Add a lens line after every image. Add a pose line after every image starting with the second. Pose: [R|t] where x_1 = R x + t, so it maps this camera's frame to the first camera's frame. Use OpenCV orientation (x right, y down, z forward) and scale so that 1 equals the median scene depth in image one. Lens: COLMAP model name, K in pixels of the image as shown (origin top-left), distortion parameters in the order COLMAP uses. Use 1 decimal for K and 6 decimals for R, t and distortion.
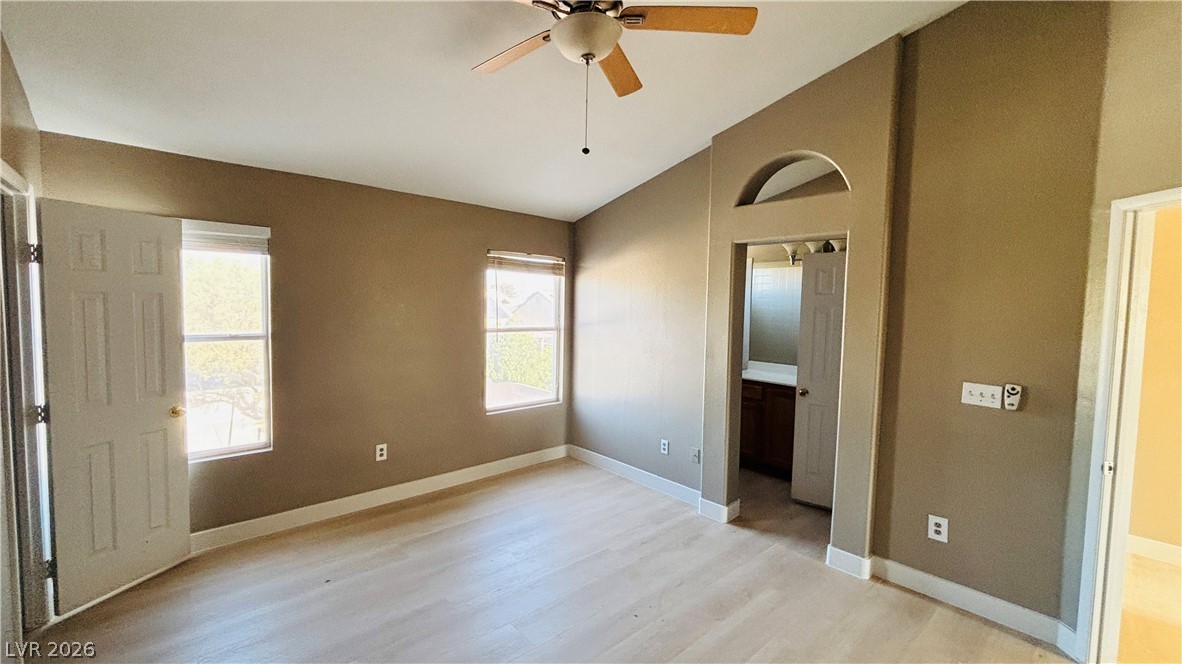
lens RADIAL K [[480.5, 0, 588.7], [0, 480.5, 330.5], [0, 0, 1]] dist [0.002440, 0.000088]
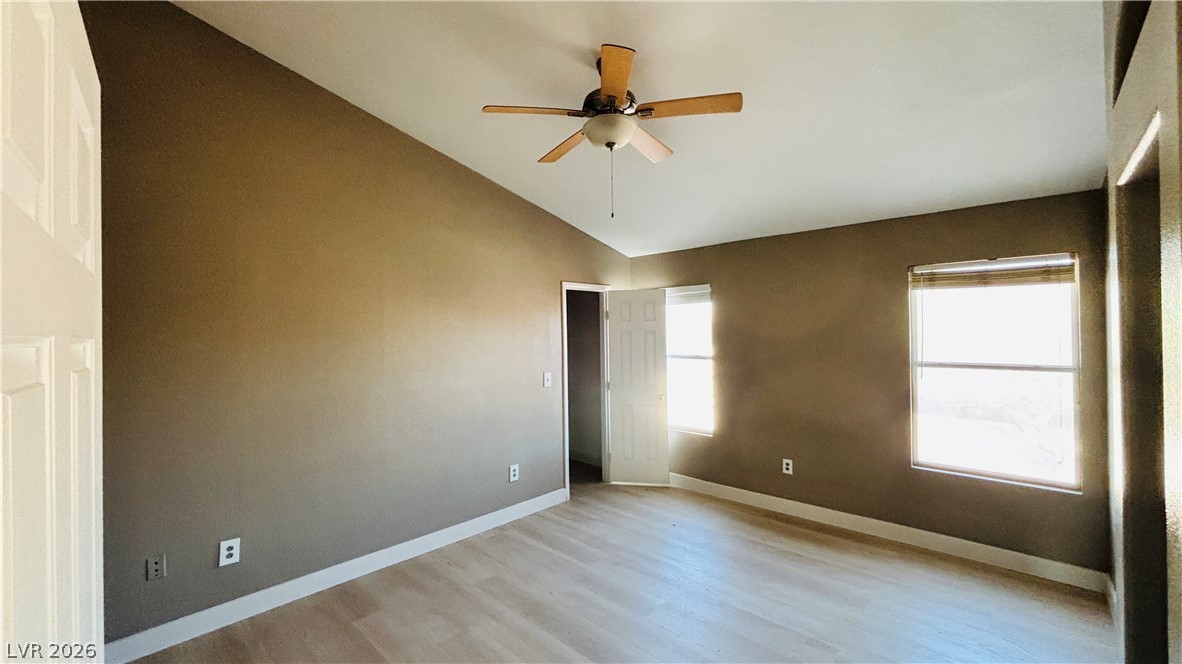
lens RADIAL K [[480.5, 0, 588.7], [0, 480.5, 330.5], [0, 0, 1]] dist [0.002440, 0.000088]
pose [[0.078797, -0.022512, -0.996637, 0.742766], [-0.041625, 0.998799, -0.025852, -0.016404], [0.996021, 0.043523, 0.077765, 0.497462]]
